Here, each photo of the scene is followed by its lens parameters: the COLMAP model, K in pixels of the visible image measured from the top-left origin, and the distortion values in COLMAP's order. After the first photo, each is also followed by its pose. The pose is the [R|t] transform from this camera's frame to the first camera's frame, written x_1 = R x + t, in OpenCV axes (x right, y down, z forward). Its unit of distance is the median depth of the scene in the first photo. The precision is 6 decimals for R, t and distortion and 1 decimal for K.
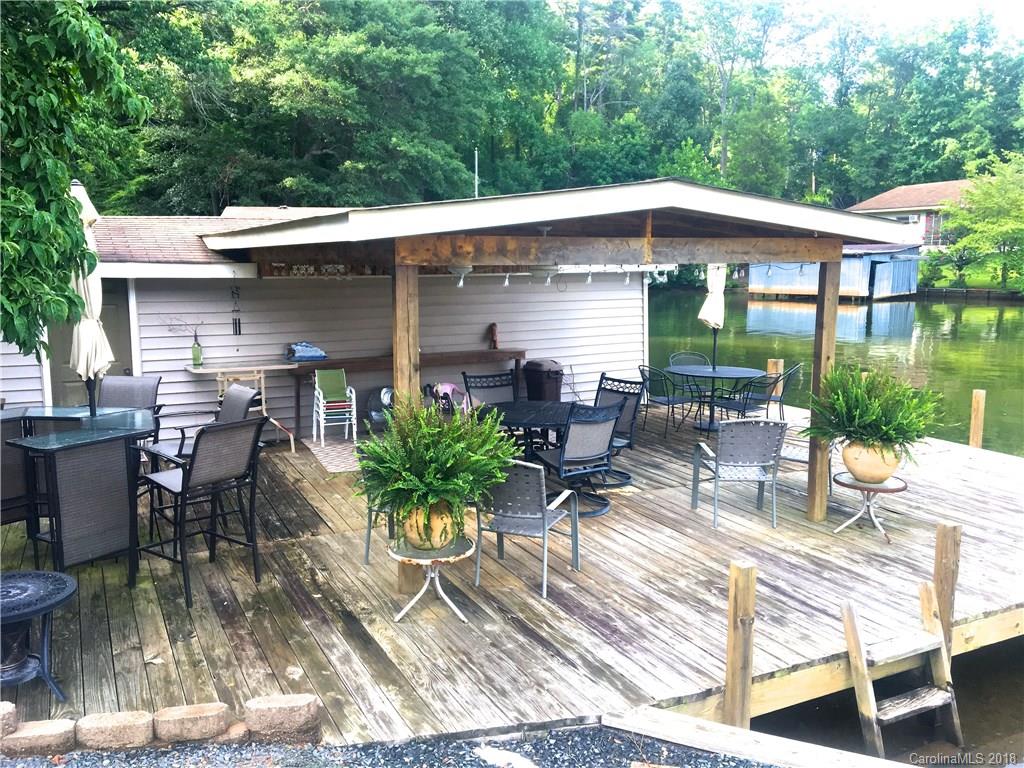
lens RADIAL K [[867.3, 0, 512.0], [0, 867.3, 391.5], [0, 0, 1]] dist [0.095124, -0.125369]
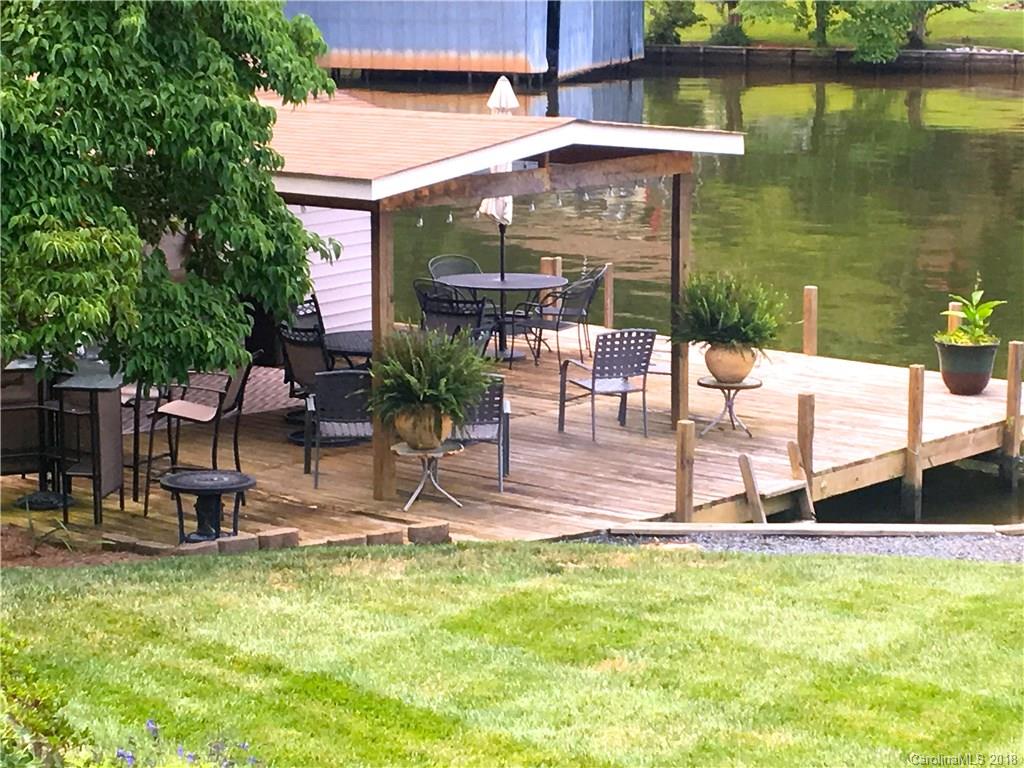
lens RADIAL K [[2848.0, 0, 511.5], [0, 2848.0, 383.2], [0, 0, 1]] dist [0.202517, 0.000000]
pose [[0.920896, -0.069992, 0.383473, -1.125939], [0.062729, 0.997536, 0.031430, -0.019463], [-0.384728, -0.004889, 0.923017, -2.018087]]
